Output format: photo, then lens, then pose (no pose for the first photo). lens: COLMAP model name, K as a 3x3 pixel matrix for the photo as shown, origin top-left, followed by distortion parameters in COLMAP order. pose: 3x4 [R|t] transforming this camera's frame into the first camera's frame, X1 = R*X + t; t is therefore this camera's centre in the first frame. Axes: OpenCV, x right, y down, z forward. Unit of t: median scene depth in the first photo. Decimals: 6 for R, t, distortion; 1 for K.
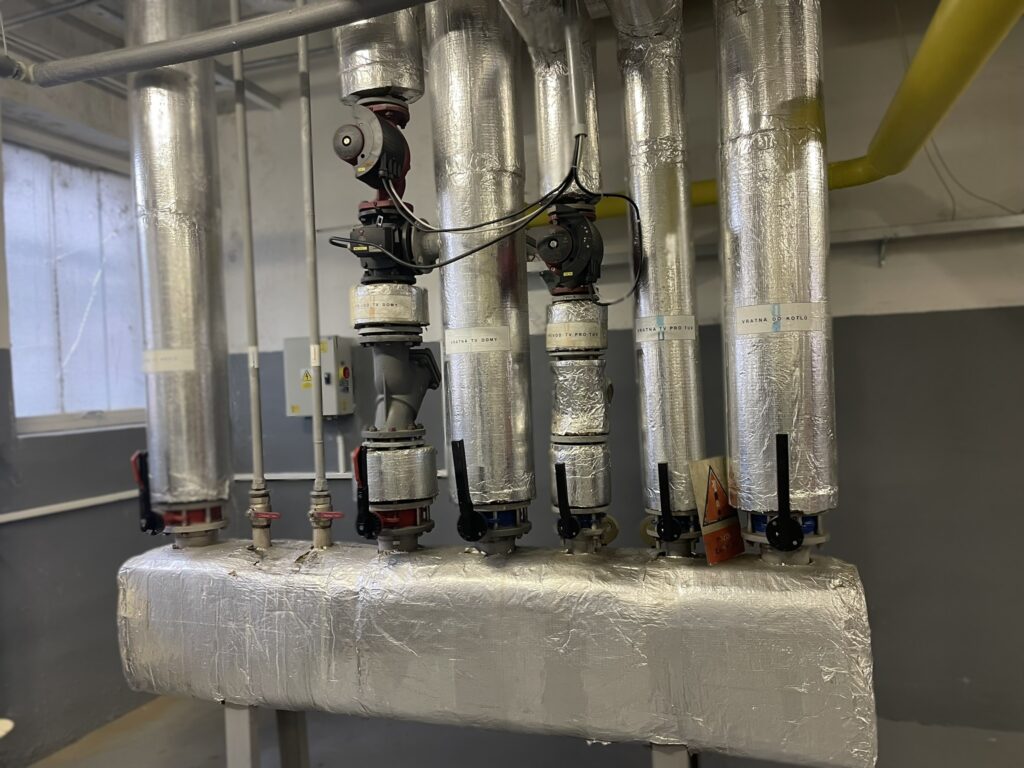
lens RADIAL K [[773.7, 0, 516.7], [0, 773.7, 388.2], [0, 0, 1]] dist [0.053928, -0.029486]
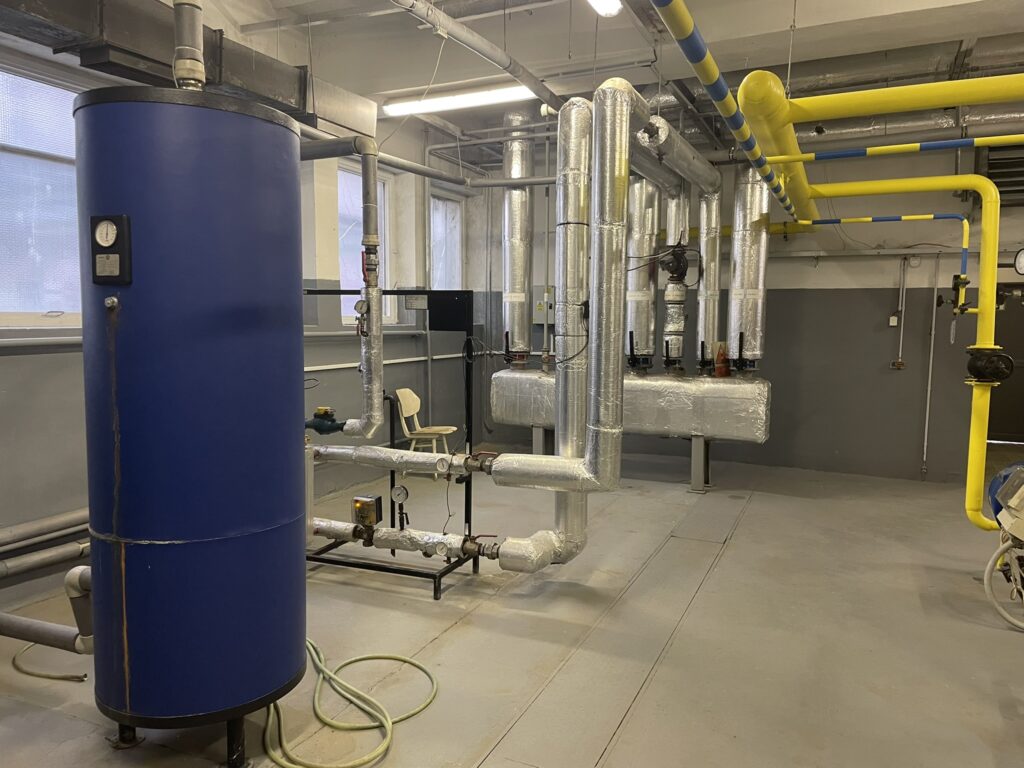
lens RADIAL K [[773.7, 0, 508.6], [0, 773.7, 391.7], [0, 0, 1]] dist [0.053928, -0.029486]
pose [[0.992741, 0.060148, -0.104148, -0.209603], [-0.049871, 0.993875, 0.098615, 0.029248], [0.109442, -0.092705, 0.989661, -1.869789]]
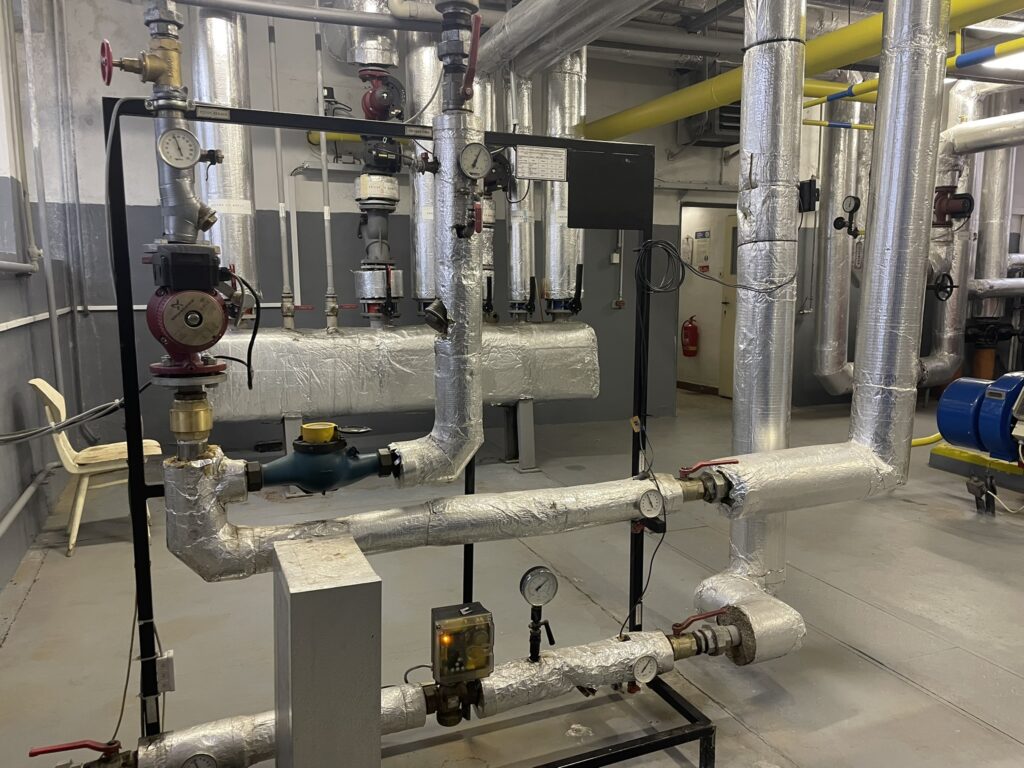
lens RADIAL K [[773.7, 0, 511.0], [0, 773.7, 392.4], [0, 0, 1]] dist [0.053928, -0.029486]
pose [[0.758900, -0.050856, 0.649218, -1.241233], [-0.028478, 0.993400, 0.111107, 0.166661], [-0.650584, -0.102808, 0.752443, -0.656904]]
